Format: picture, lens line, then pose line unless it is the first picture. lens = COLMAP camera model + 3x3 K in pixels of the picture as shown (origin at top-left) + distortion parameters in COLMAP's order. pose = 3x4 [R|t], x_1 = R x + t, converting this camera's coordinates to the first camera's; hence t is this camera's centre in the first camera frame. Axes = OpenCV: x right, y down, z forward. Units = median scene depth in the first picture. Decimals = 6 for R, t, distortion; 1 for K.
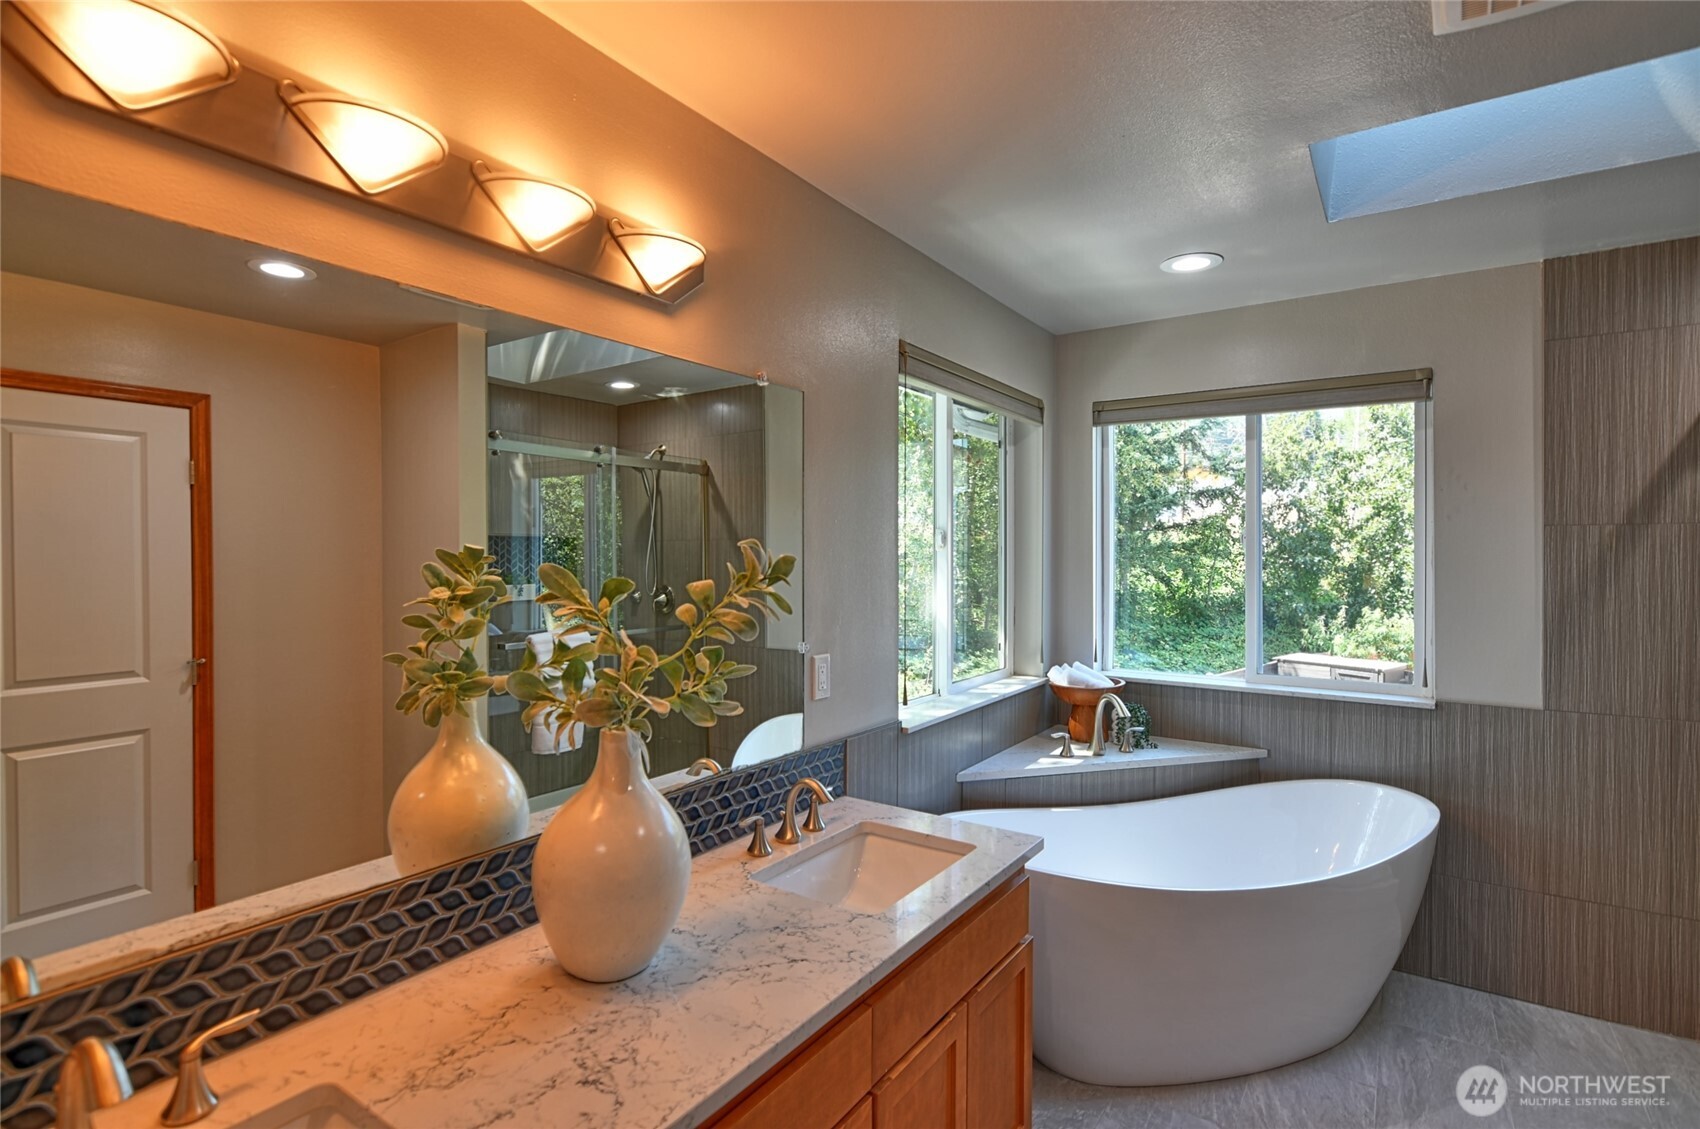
lens RADIAL K [[823.7, 0, 849.4], [0, 823.7, 558.4], [0, 0, 1]] dist [0.003178, 0.000773]
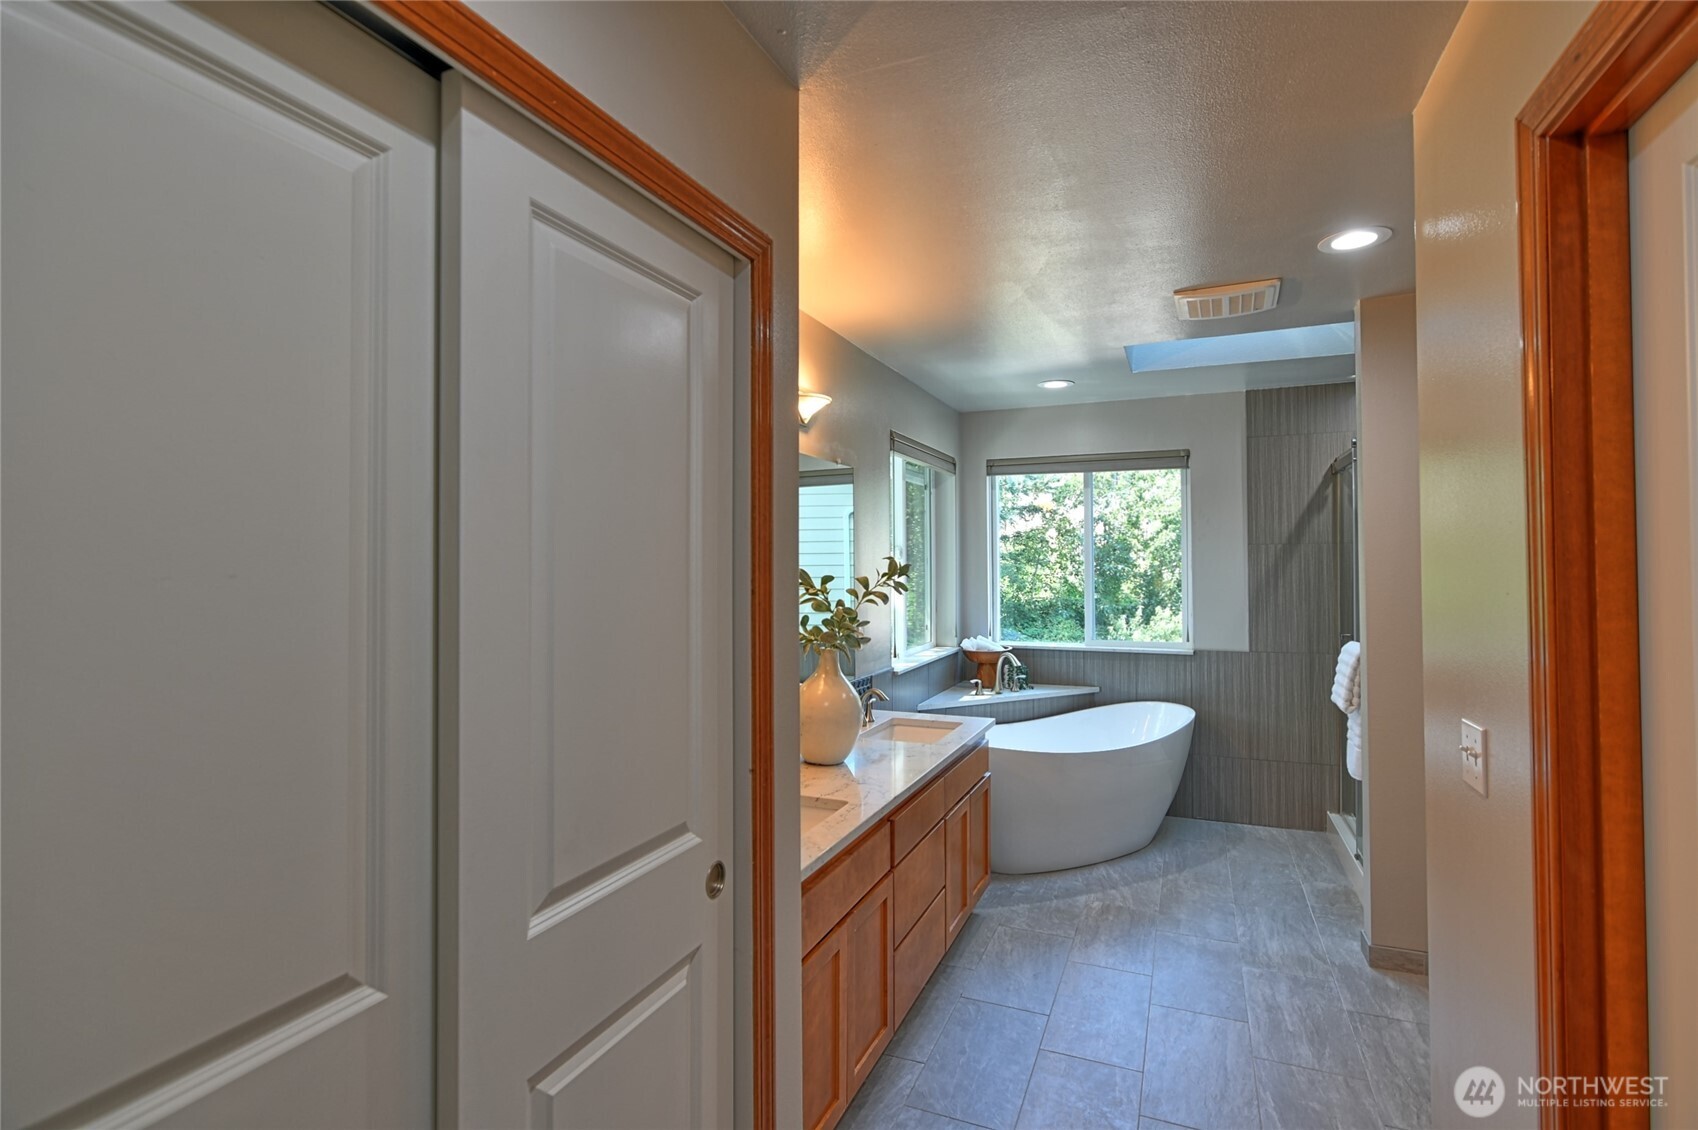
lens RADIAL K [[822.7, 0, 849.8], [0, 822.7, 562.9], [0, 0, 1]] dist [0.003178, 0.000773]
pose [[0.979793, -0.006746, 0.199902, -0.270231], [0.008215, 0.999945, -0.006517, 0.002611], [-0.199847, 0.008027, 0.979794, -0.441341]]
